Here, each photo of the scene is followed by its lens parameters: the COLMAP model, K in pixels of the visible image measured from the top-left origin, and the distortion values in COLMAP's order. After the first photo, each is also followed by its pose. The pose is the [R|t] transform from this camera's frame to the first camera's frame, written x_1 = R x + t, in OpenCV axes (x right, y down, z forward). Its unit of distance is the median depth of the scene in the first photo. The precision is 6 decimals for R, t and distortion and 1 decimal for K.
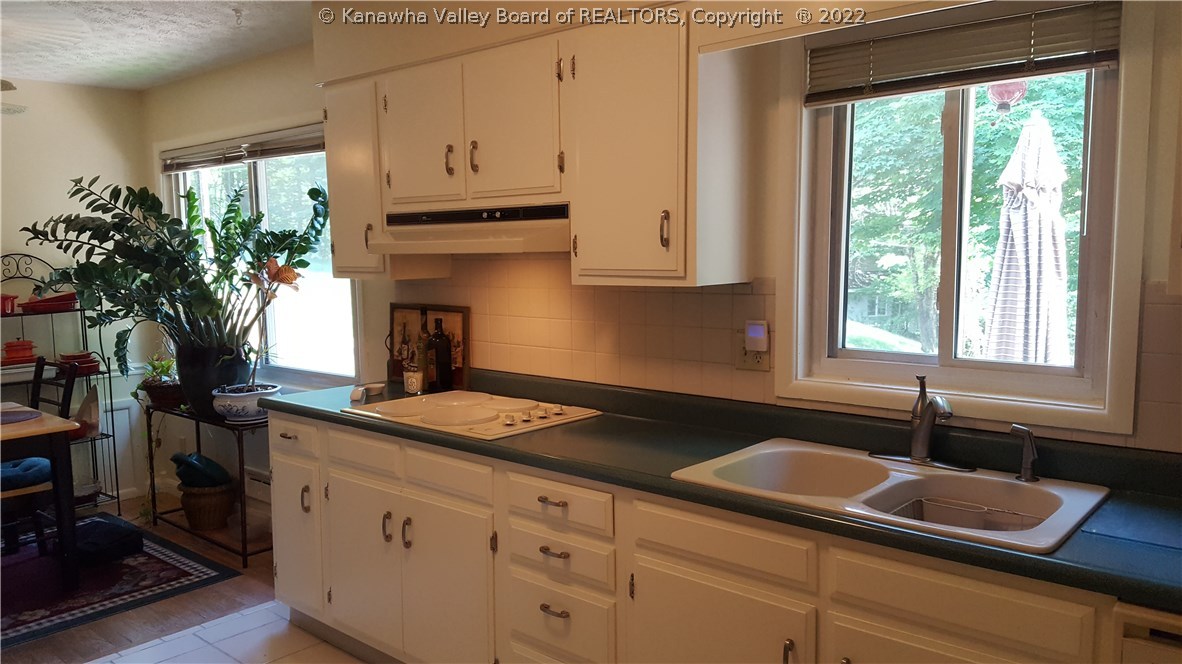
lens RADIAL K [[867.3, 0, 573.9], [0, 867.3, 337.1], [0, 0, 1]] dist [0.167637, -0.270803]
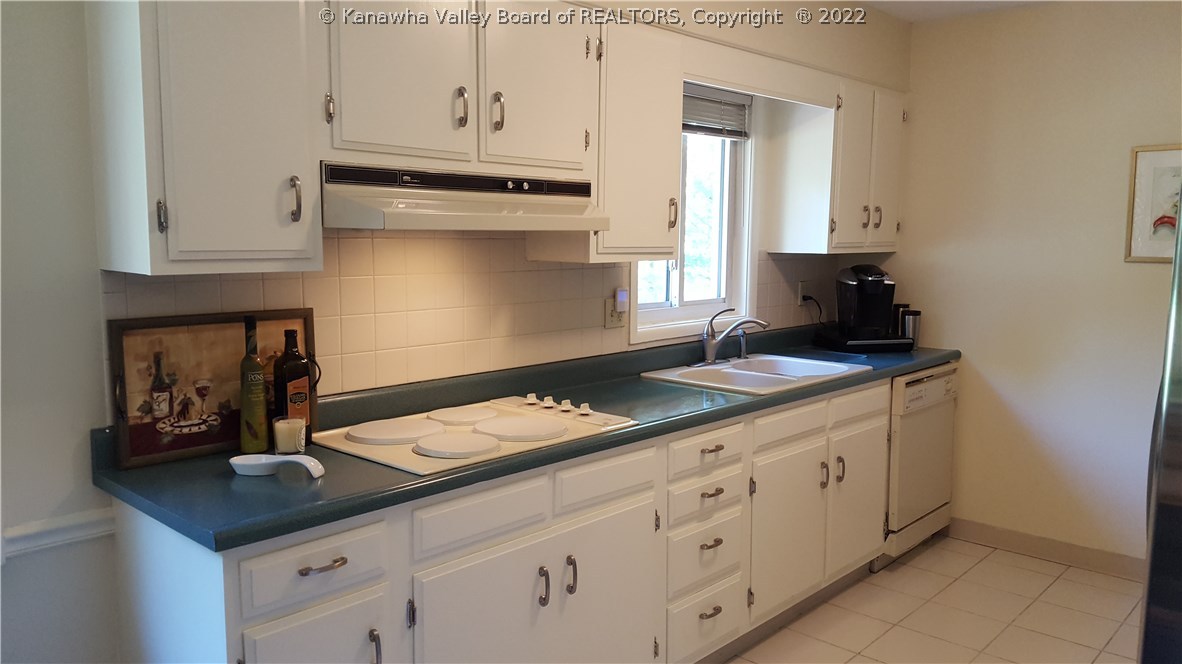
lens RADIAL K [[867.3, 0, 573.9], [0, 867.3, 337.1], [0, 0, 1]] dist [0.167637, -0.270803]
pose [[0.031513, -0.105251, 0.993946, -0.941486], [0.093245, 0.990413, 0.101920, -0.074572], [-0.995144, 0.089469, 0.041025, 0.913283]]
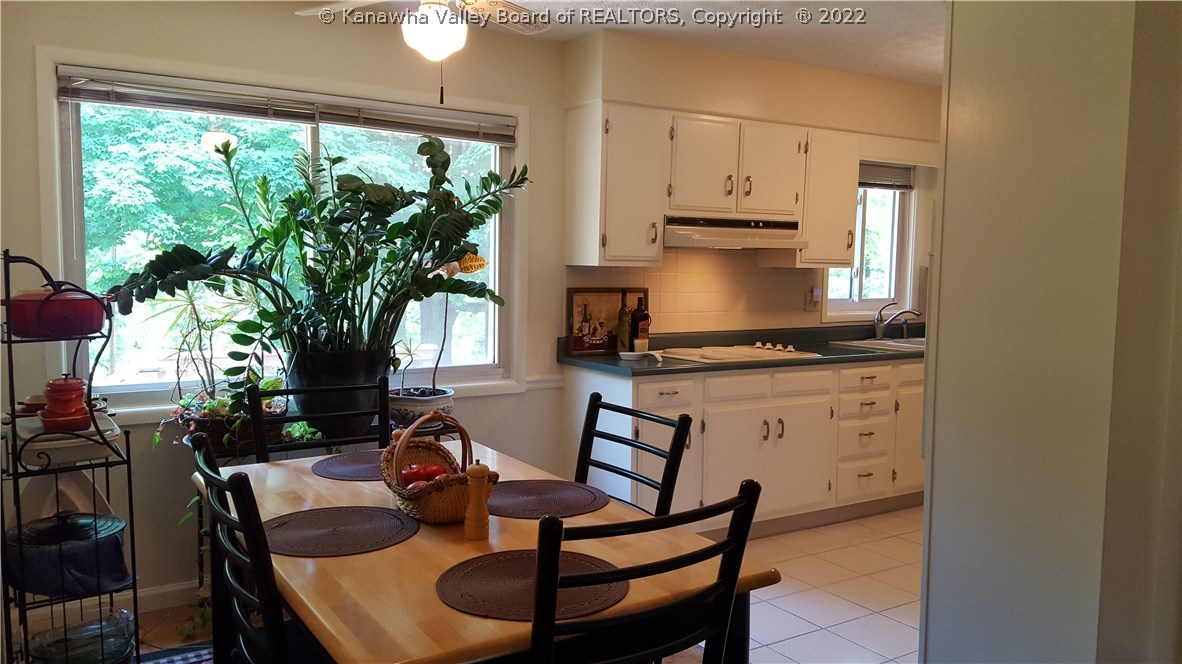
lens RADIAL K [[867.3, 0, 573.9], [0, 867.3, 337.1], [0, 0, 1]] dist [0.167637, -0.270803]
pose [[0.264143, -0.063592, 0.962385, -1.698751], [0.077965, 0.995966, 0.044412, -0.032510], [-0.961327, 0.063301, 0.268035, 0.895943]]
